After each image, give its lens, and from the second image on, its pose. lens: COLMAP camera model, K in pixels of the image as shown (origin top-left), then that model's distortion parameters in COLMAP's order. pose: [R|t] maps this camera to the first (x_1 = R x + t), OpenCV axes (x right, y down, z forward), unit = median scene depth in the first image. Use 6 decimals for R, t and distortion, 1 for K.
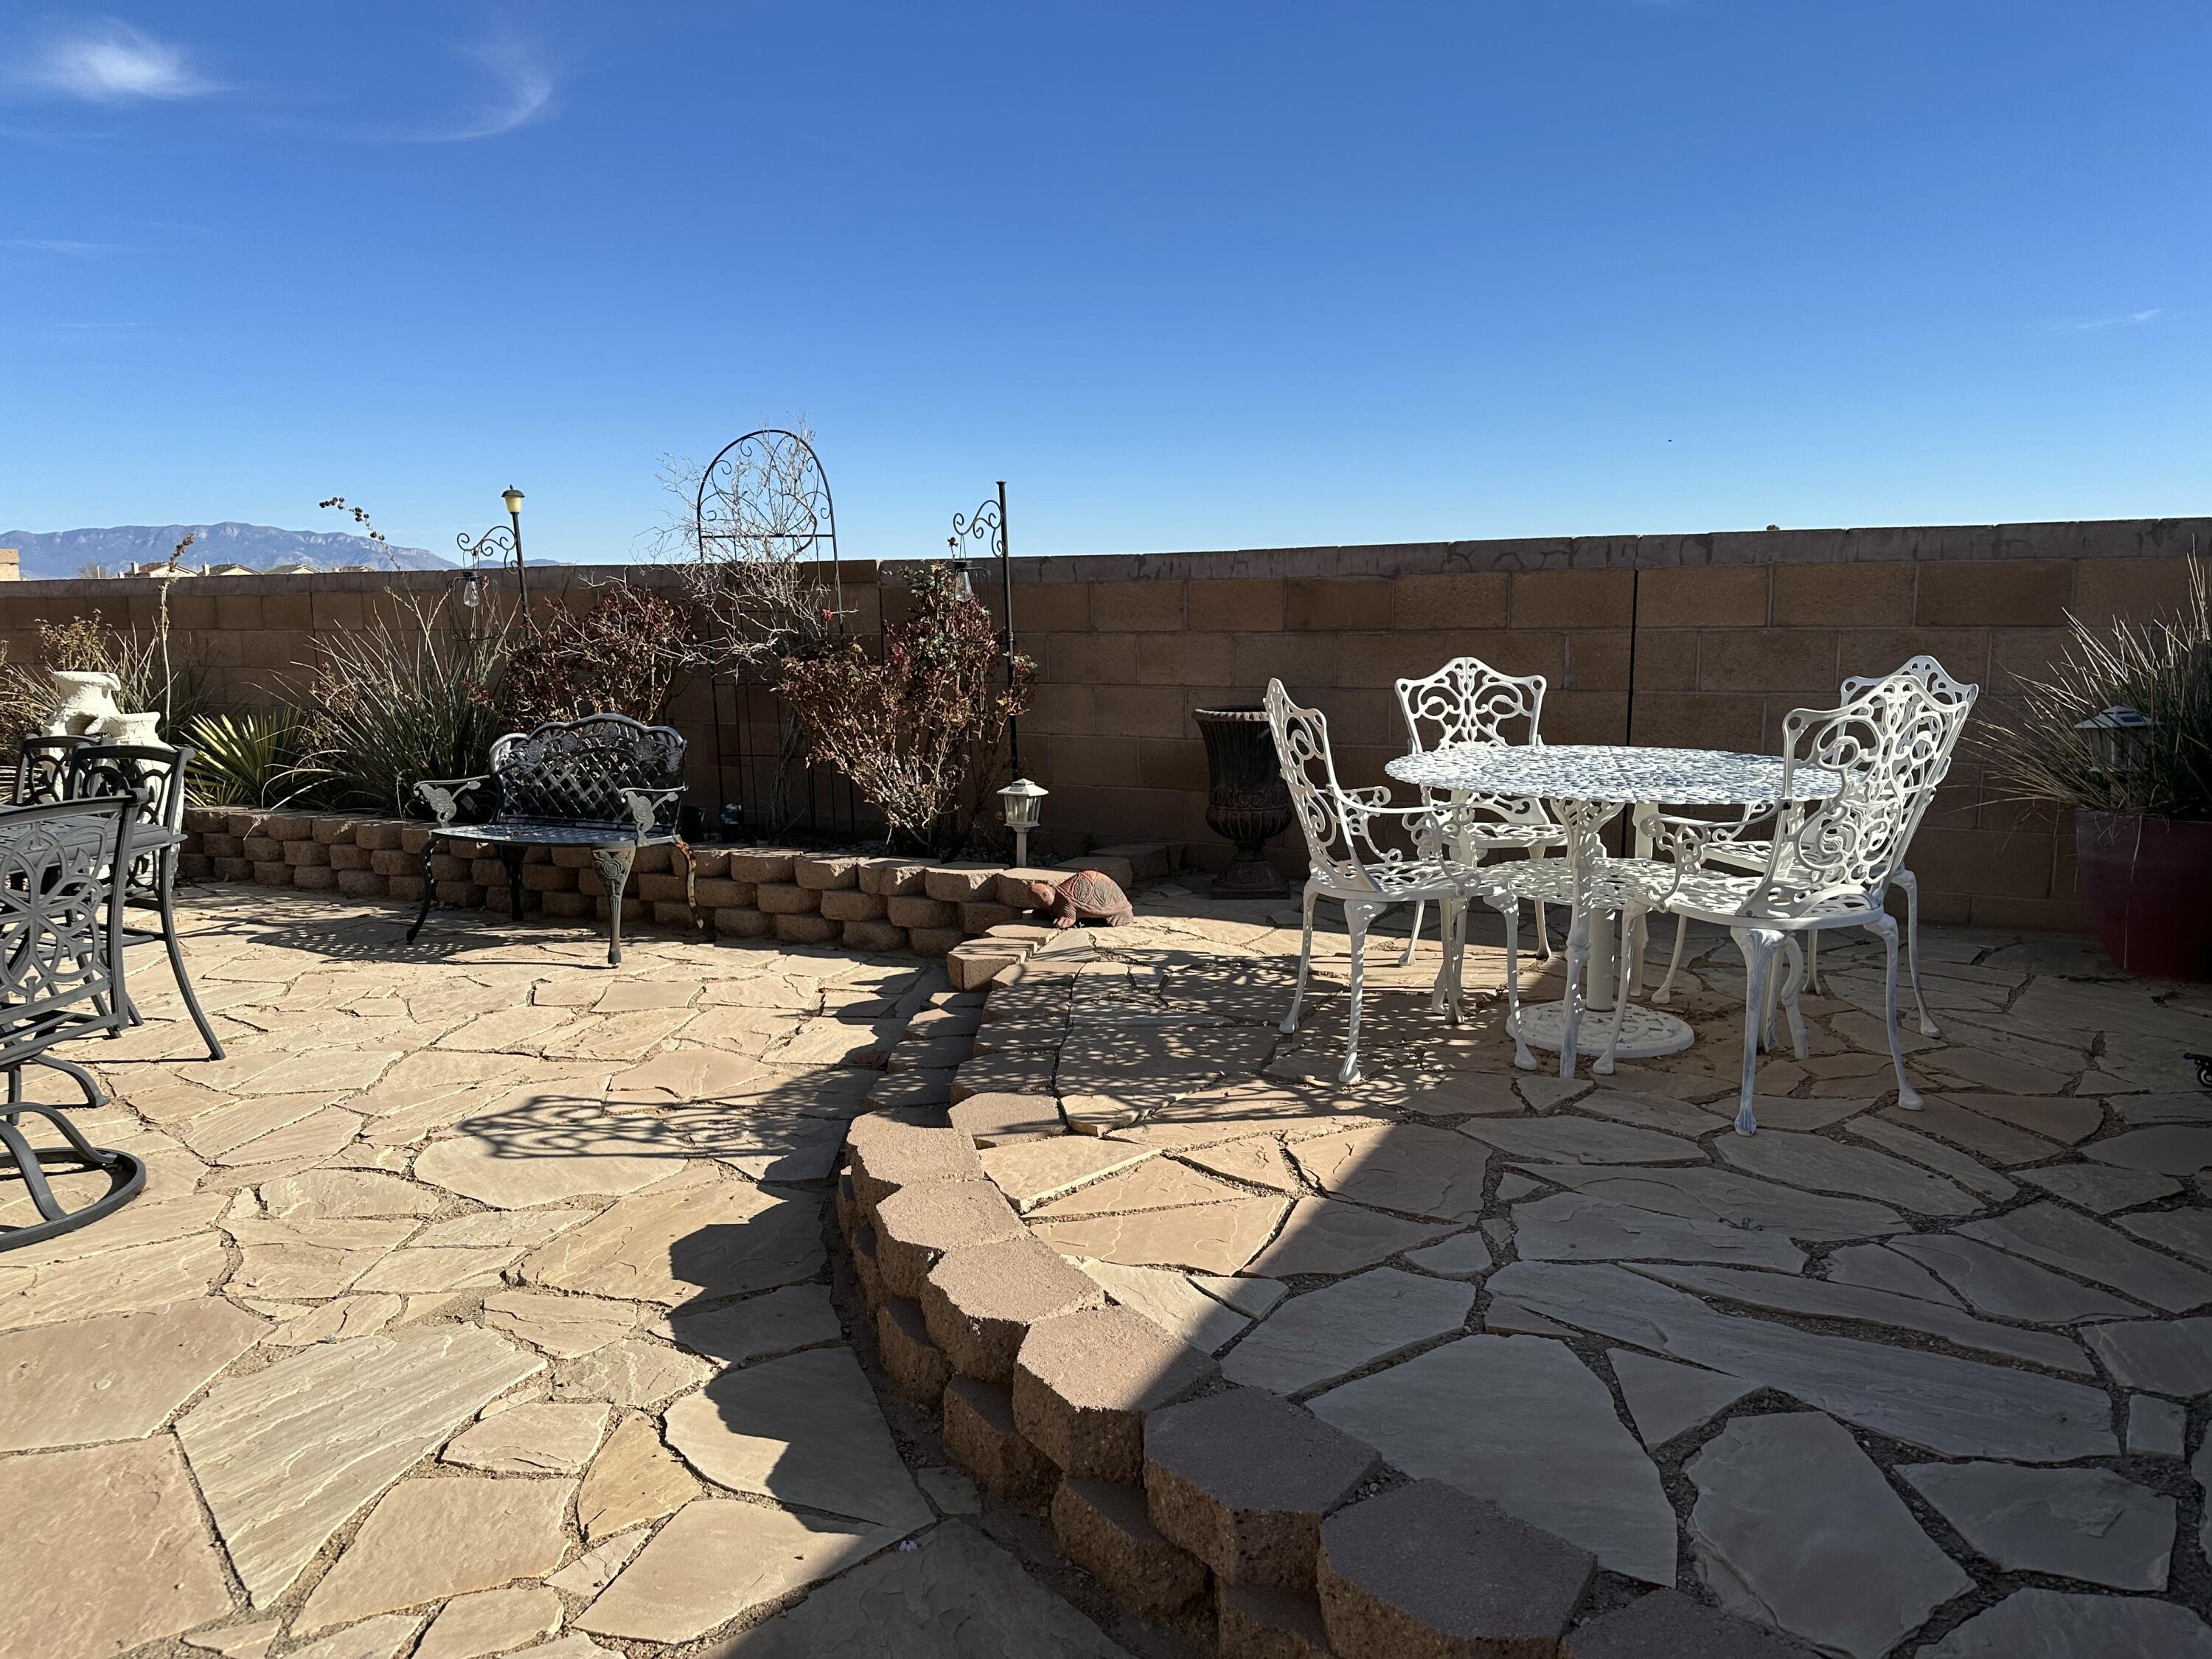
lens RADIAL K [[1547.2, 0, 1106.0], [0, 1547.2, 829.5], [0, 0, 1]] dist [0.066474, -0.072116]
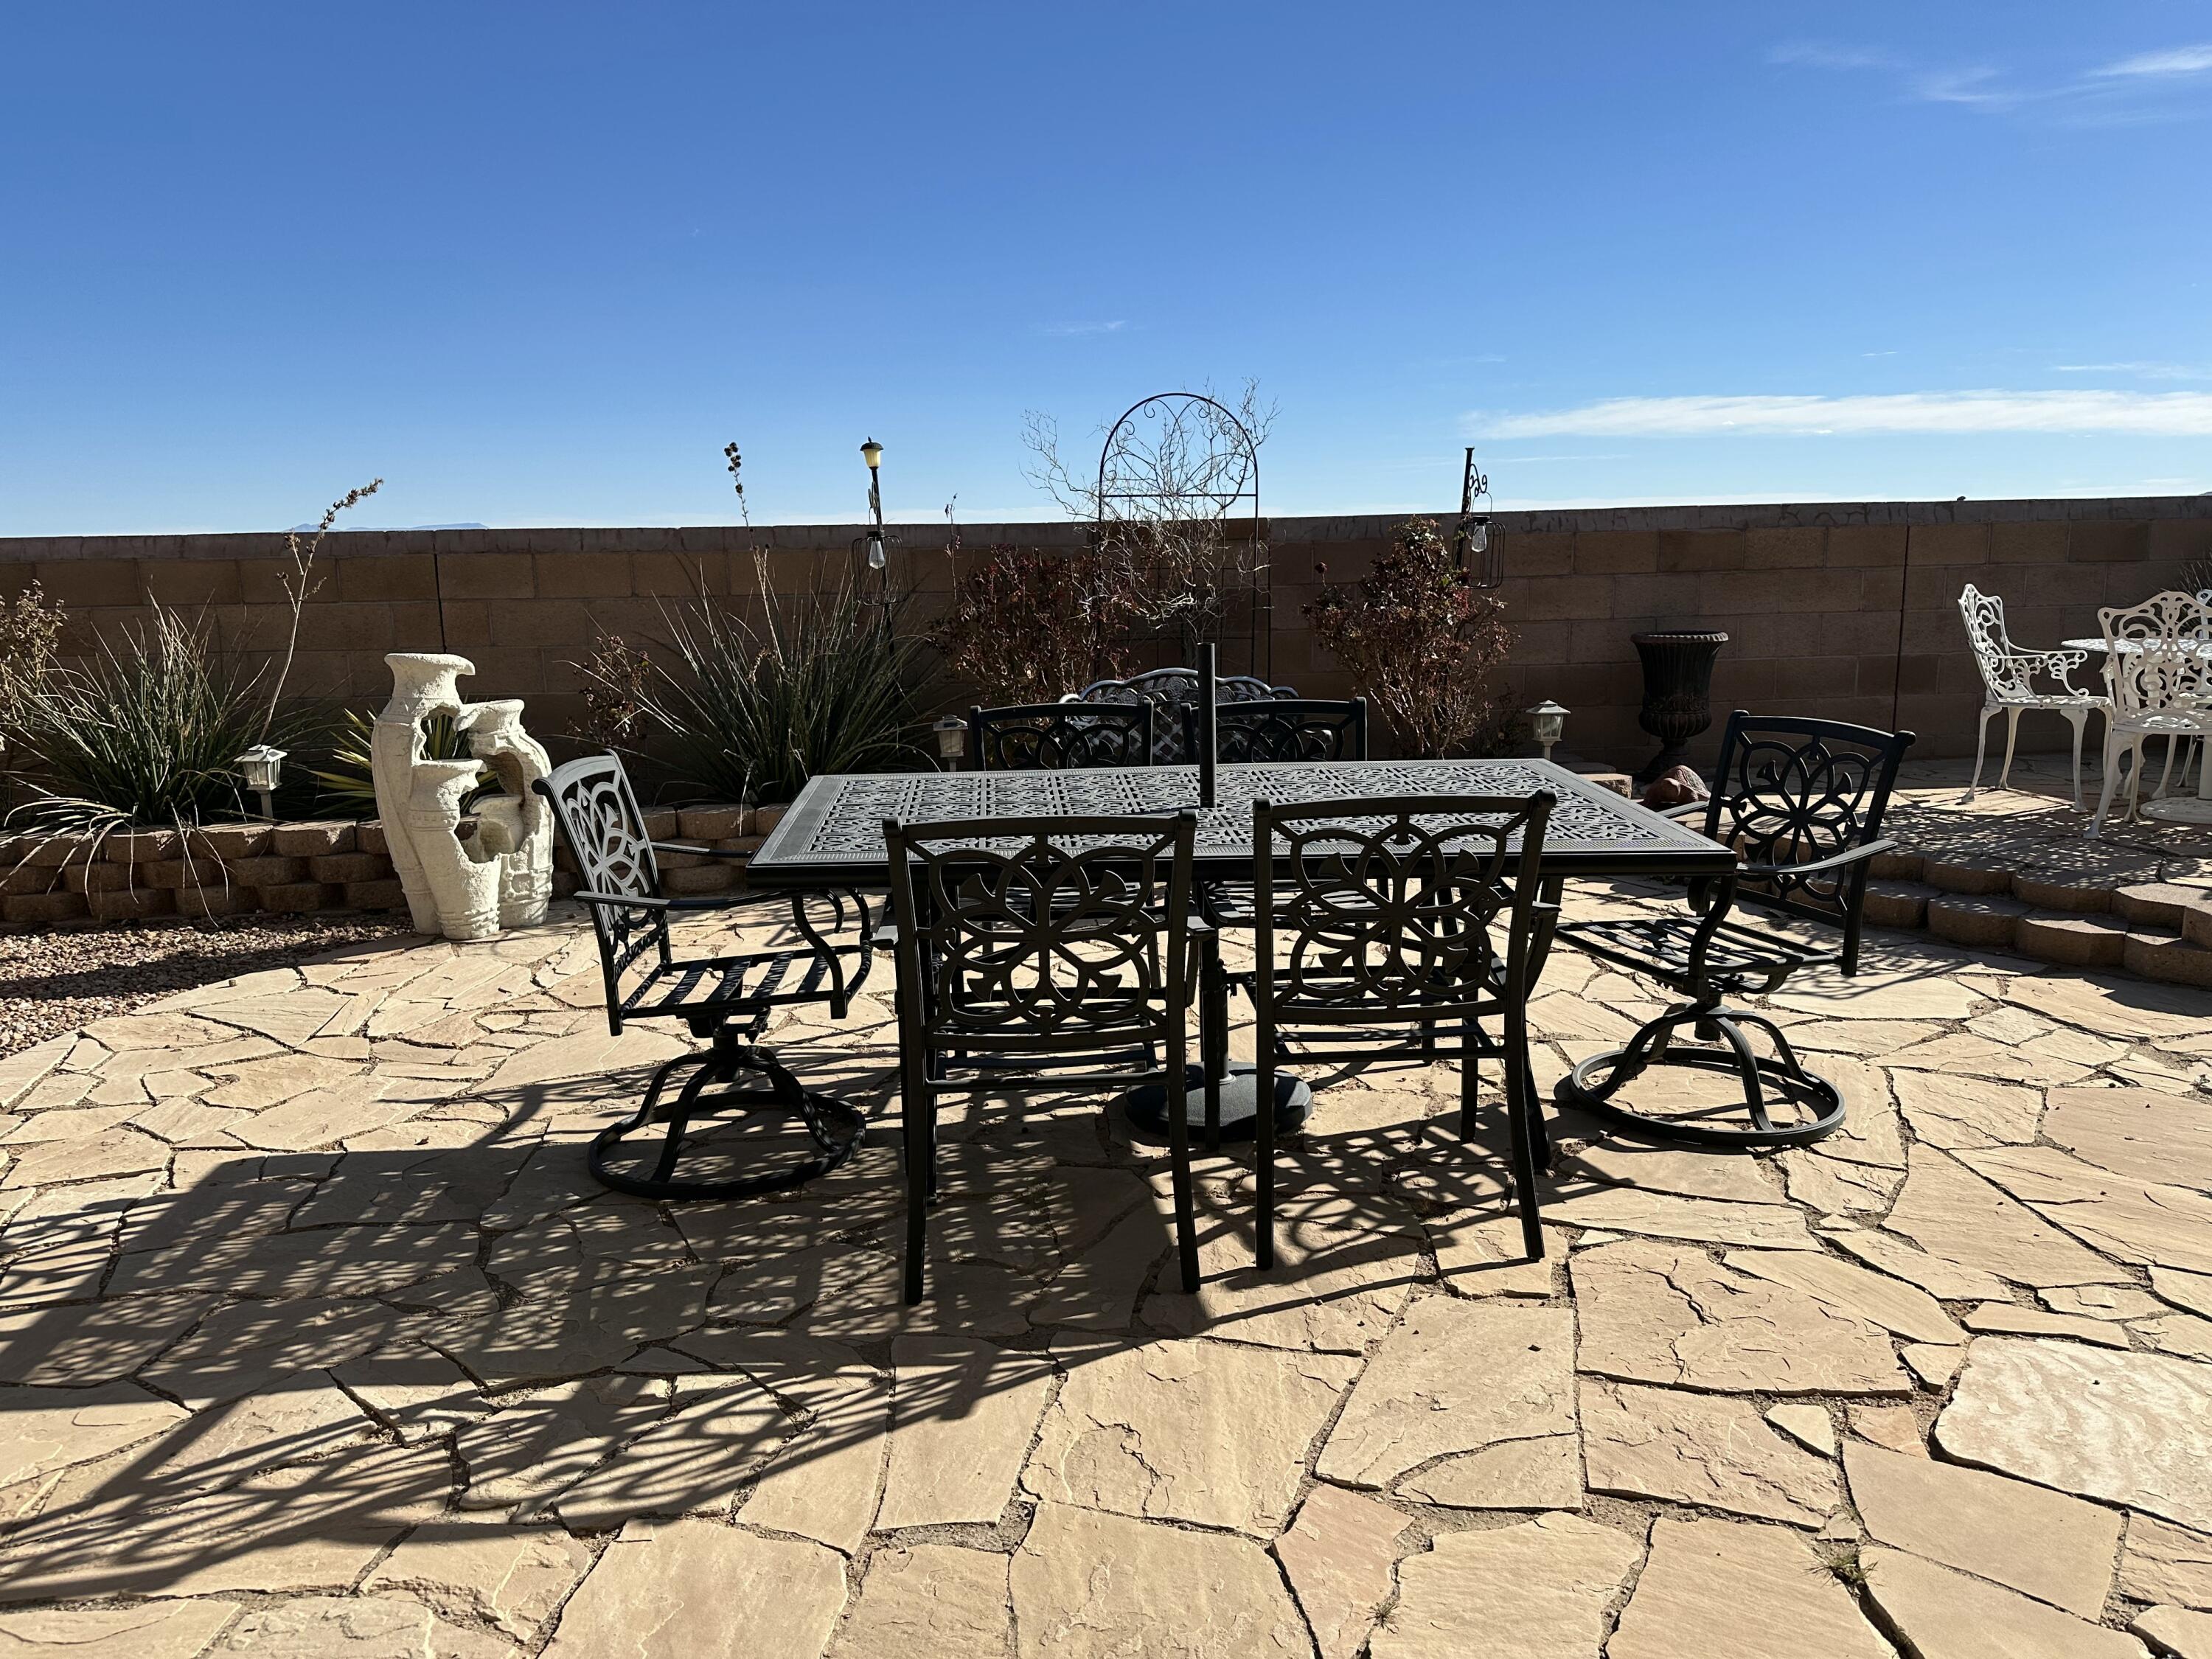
lens RADIAL K [[1497.0, 0, 1113.0], [0, 1497.0, 828.9], [0, 0, 1]] dist [0.057205, -0.072911]
pose [[0.841903, -0.105515, 0.529212, -0.968064], [0.088464, 0.994416, 0.057534, -0.029823], [-0.532328, -0.001622, 0.846537, 0.188772]]
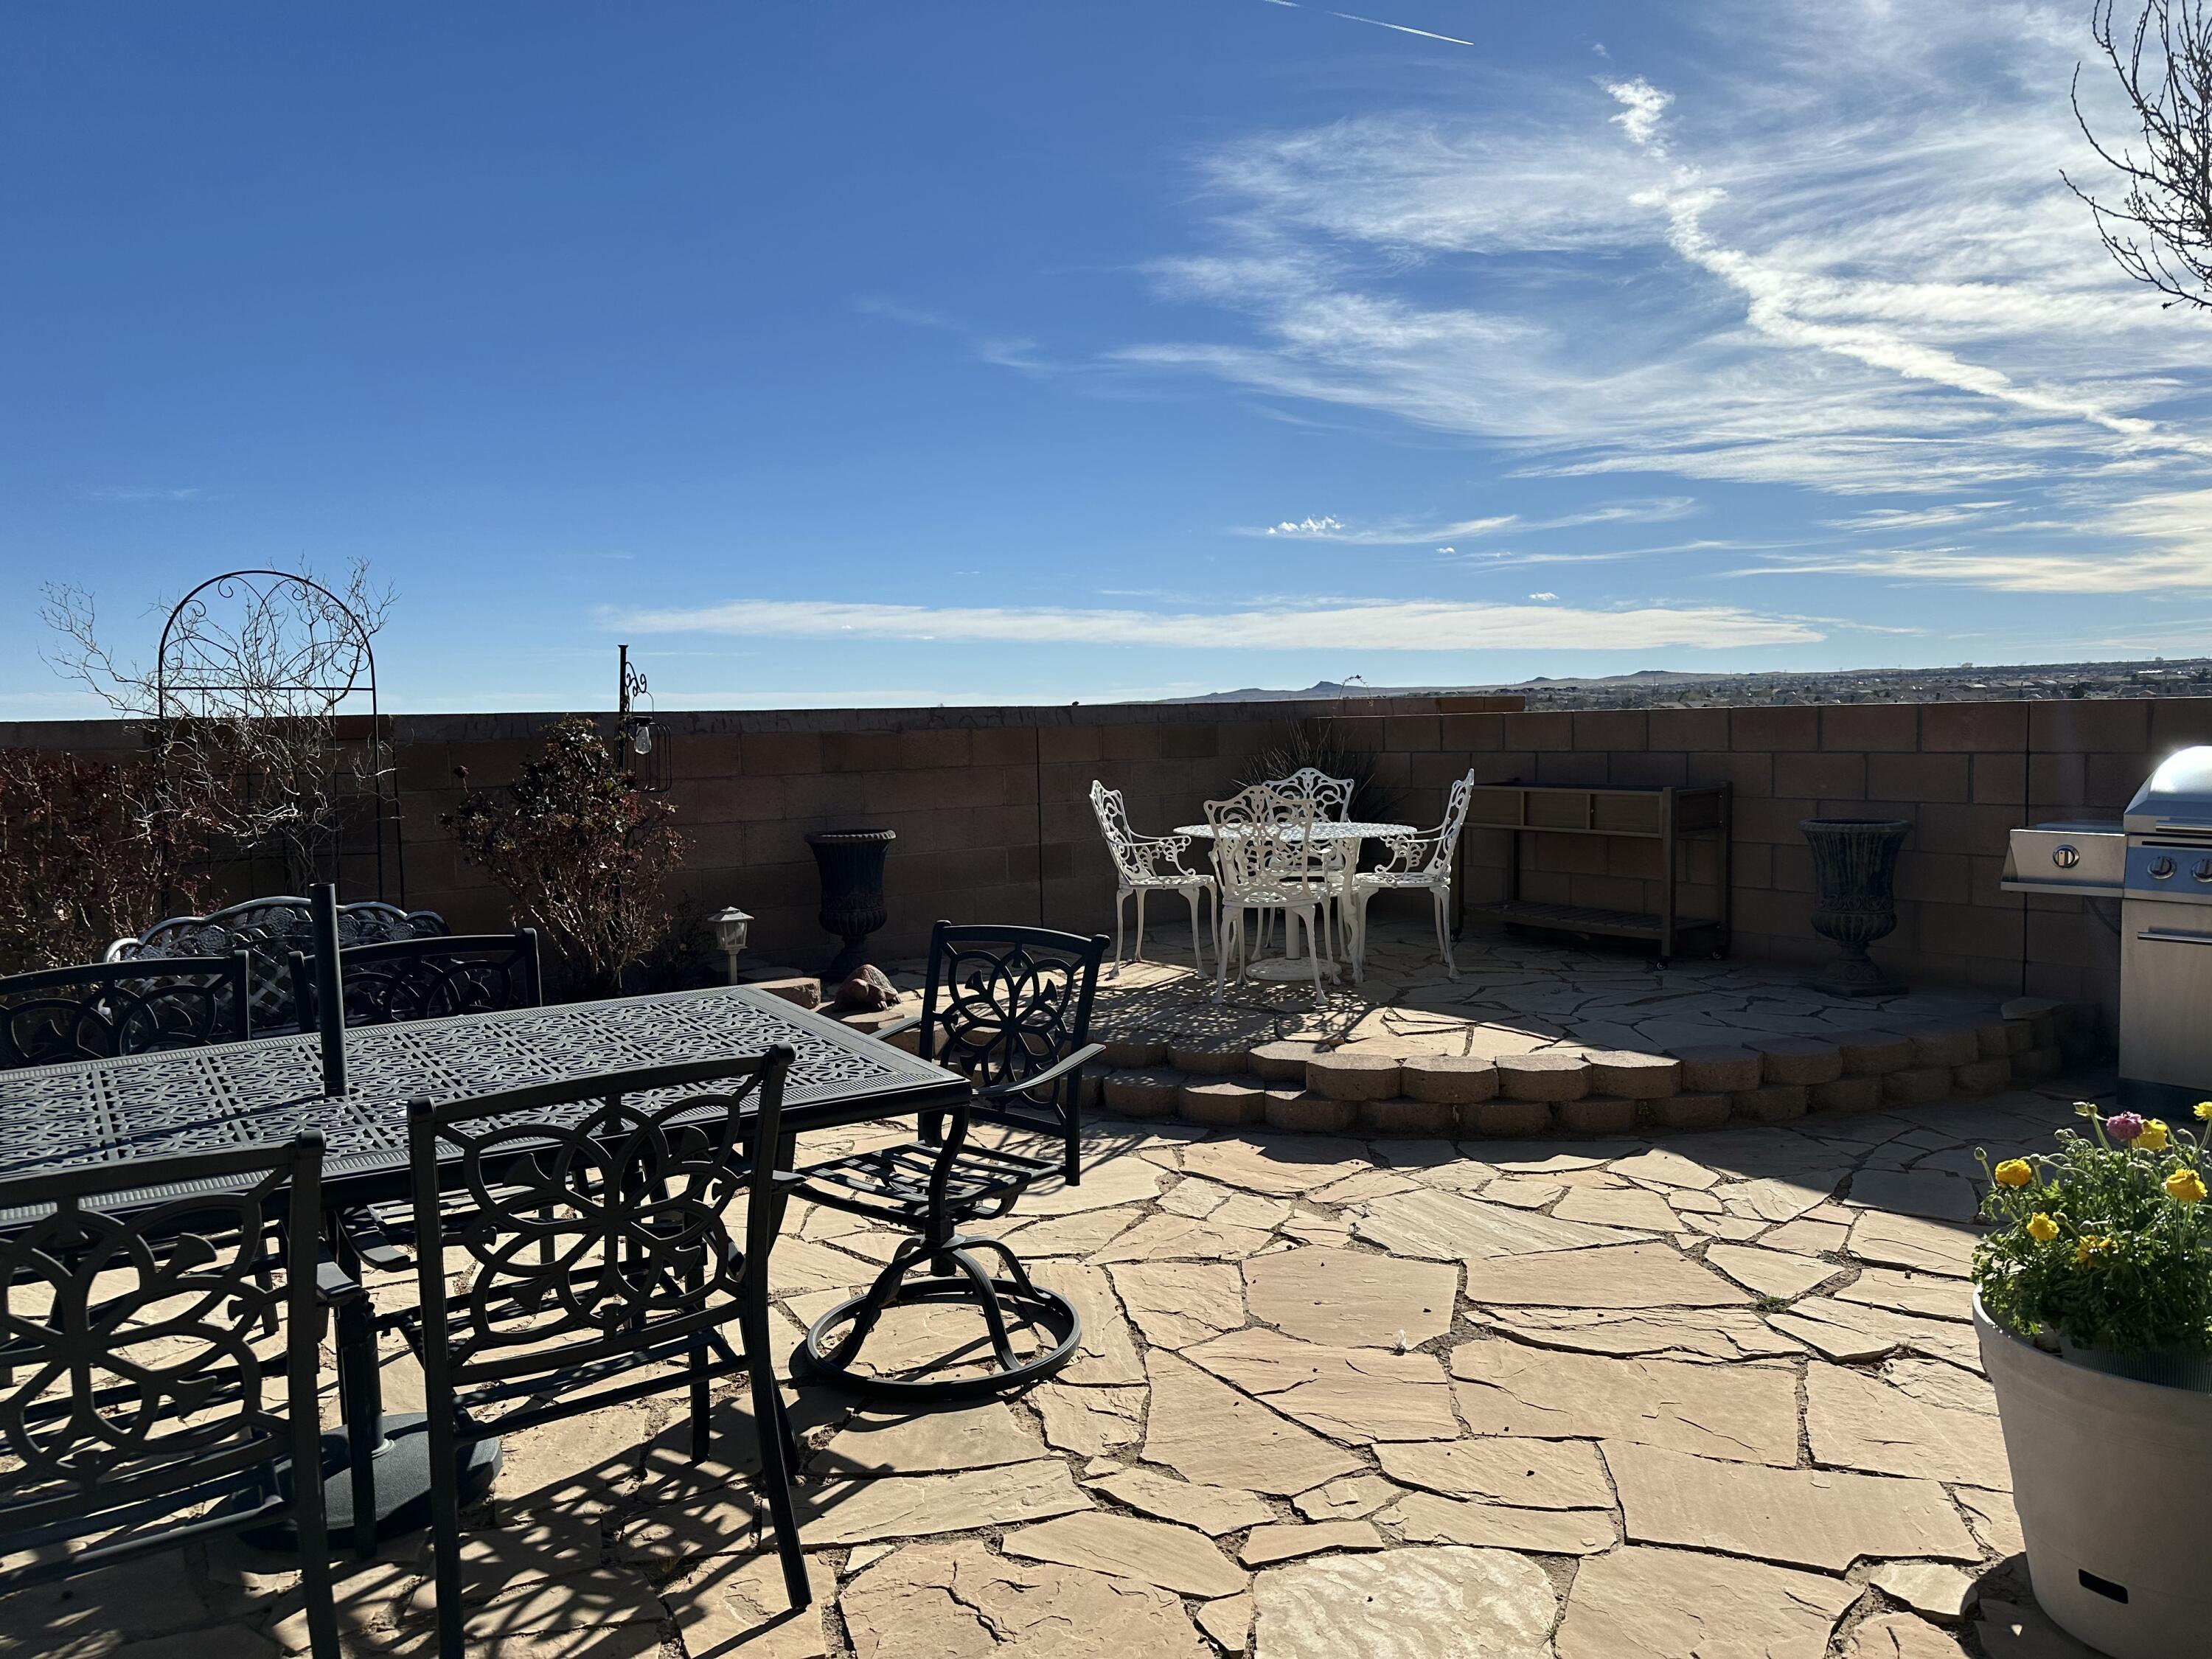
lens RADIAL K [[1522.3, 0, 1092.9], [0, 1522.3, 835.6], [0, 0, 1]] dist [0.083612, -0.090224]
pose [[0.453997, -0.067566, 0.888438, -0.934820], [0.147469, 0.989067, -0.000138, -0.044491], [-0.878715, 0.131080, 0.458997, 0.235259]]
